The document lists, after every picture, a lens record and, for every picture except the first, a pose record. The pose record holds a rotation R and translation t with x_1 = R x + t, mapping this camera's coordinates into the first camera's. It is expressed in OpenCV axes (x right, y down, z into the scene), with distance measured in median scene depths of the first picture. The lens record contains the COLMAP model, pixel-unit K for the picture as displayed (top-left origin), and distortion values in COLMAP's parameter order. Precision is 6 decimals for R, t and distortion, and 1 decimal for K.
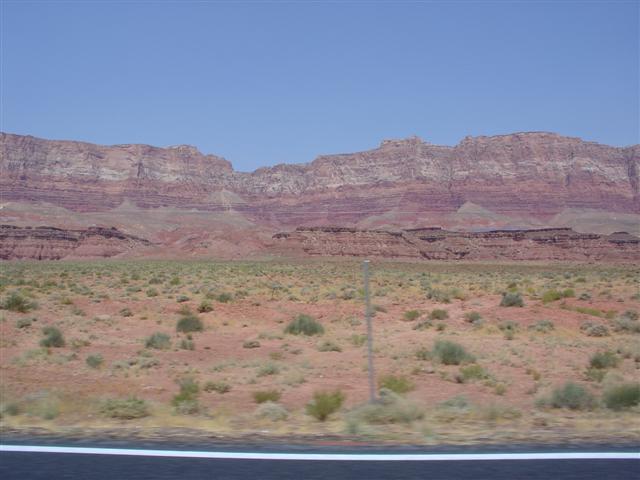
lens RADIAL K [[650.4, 0, 319.1], [0, 650.4, 240.0], [0, 0, 1]] dist [-0.127259, 0.000000]
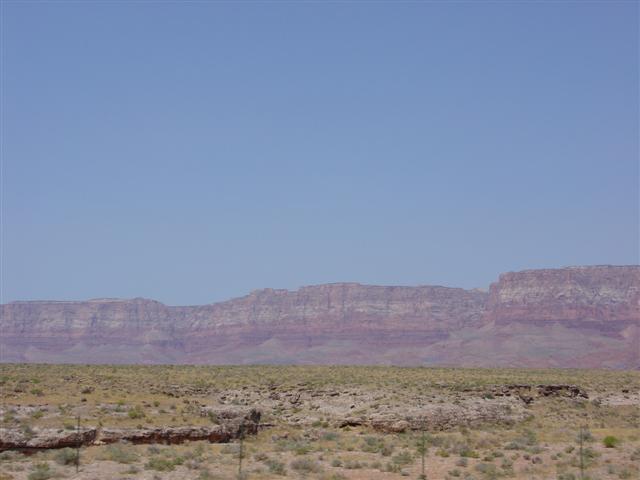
lens RADIAL K [[1116.8, 0, 320.7], [0, 1116.8, 236.8], [0, 0, 1]] dist [0.027948, 0.000000]
pose [[0.916649, -0.058272, -0.395422, 1.344542], [0.033558, 0.997043, -0.069138, -0.107745], [0.398281, 0.050106, 0.915894, -1.321485]]
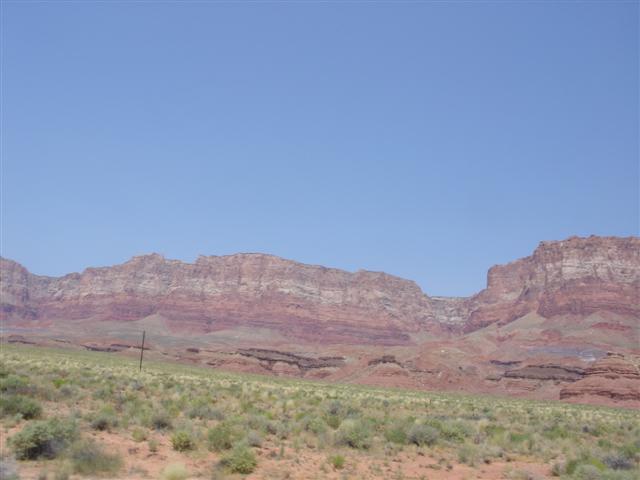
lens RADIAL K [[650.4, 0, 314.3], [0, 650.4, 245.3], [0, 0, 1]] dist [-0.127259, 0.000000]
pose [[0.979362, 0.045516, -0.196921, 0.677308], [-0.079937, 0.982100, -0.170556, -0.010269], [0.185633, 0.182777, 0.965470, -0.003861]]
